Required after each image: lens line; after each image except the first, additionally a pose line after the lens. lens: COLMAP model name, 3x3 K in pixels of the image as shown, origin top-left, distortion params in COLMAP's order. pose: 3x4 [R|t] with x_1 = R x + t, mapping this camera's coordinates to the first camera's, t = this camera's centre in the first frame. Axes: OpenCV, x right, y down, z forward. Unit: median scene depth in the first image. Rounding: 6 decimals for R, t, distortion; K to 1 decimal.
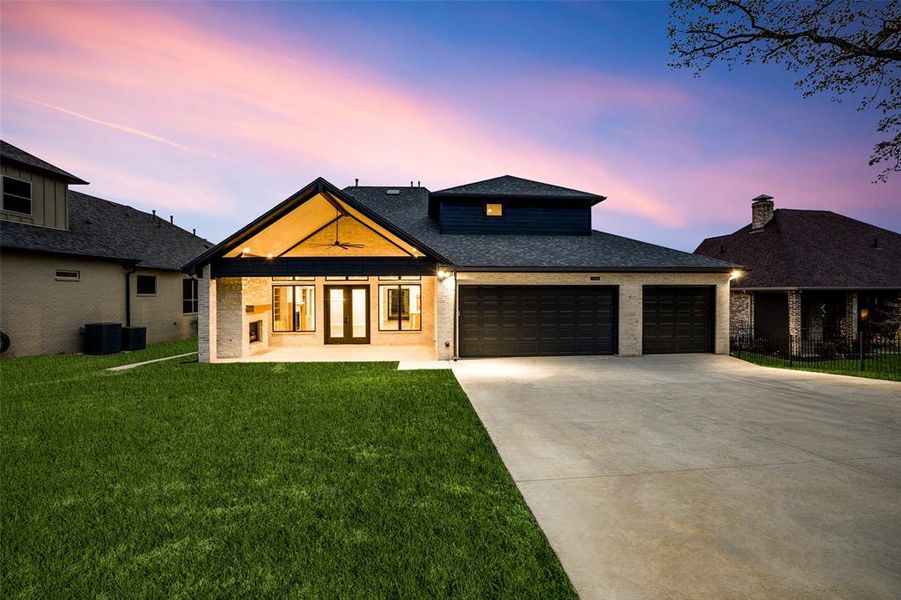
lens RADIAL K [[371.2, 0, 449.1], [0, 371.2, 297.2], [0, 0, 1]] dist [-0.000748, -0.000042]
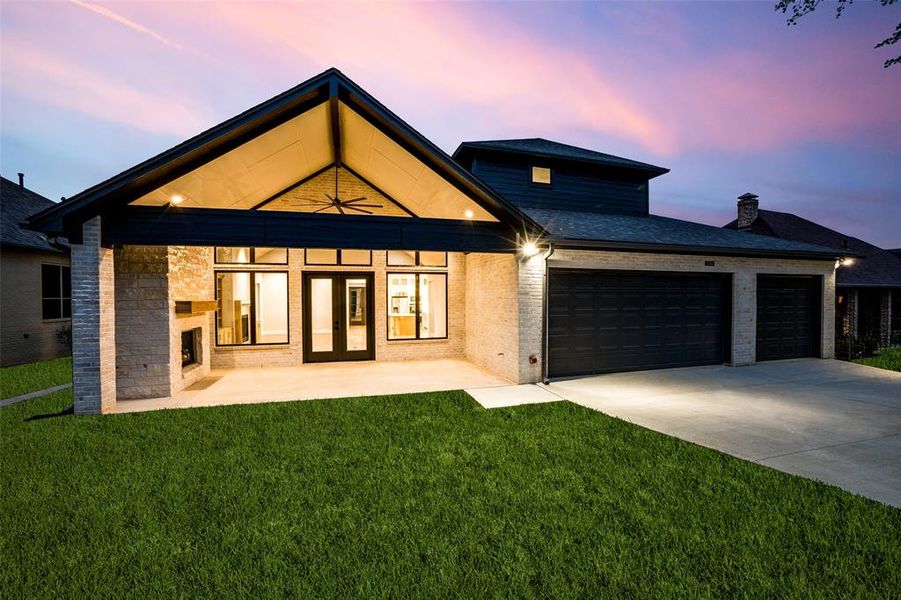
lens RADIAL K [[364.6, 0, 451.3], [0, 364.6, 307.0], [0, 0, 1]] dist [-0.004363, -0.000029]
pose [[0.976790, -0.006007, 0.214115, -0.262637], [0.002968, 0.999890, 0.014509, 0.024328], [-0.214178, -0.013536, 0.976701, 0.383731]]
